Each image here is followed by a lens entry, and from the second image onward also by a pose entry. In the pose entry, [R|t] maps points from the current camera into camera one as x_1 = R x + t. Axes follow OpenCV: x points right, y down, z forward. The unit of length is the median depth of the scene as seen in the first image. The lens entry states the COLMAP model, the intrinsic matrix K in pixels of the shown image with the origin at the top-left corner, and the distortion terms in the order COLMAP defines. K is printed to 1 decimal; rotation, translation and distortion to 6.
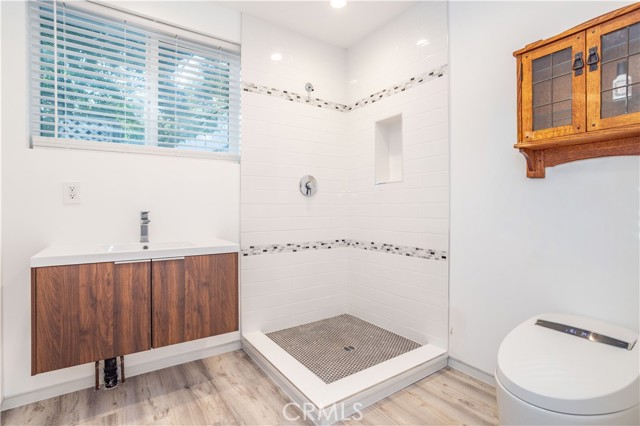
lens RADIAL K [[313.2, 0, 320.9], [0, 313.2, 212.4], [0, 0, 1]] dist [-0.051370, 0.027449]
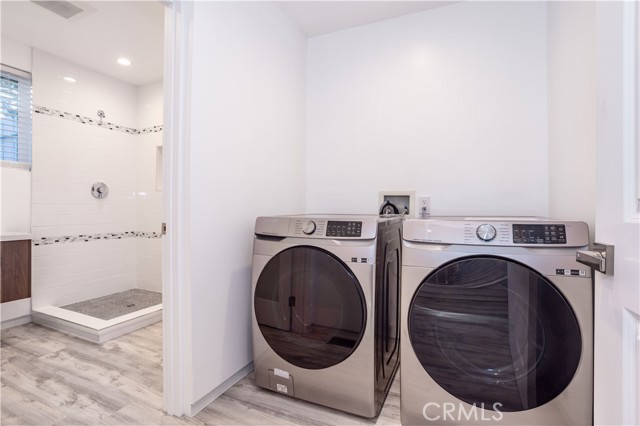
lens RADIAL K [[313.2, 0, 319.0], [0, 313.2, 210.4], [0, 0, 1]] dist [-0.051370, 0.027449]
pose [[0.864654, 0.002408, 0.502363, 0.108695], [0.000631, 0.999983, -0.005878, 0.006055], [-0.502368, 0.005400, 0.864637, -0.568317]]
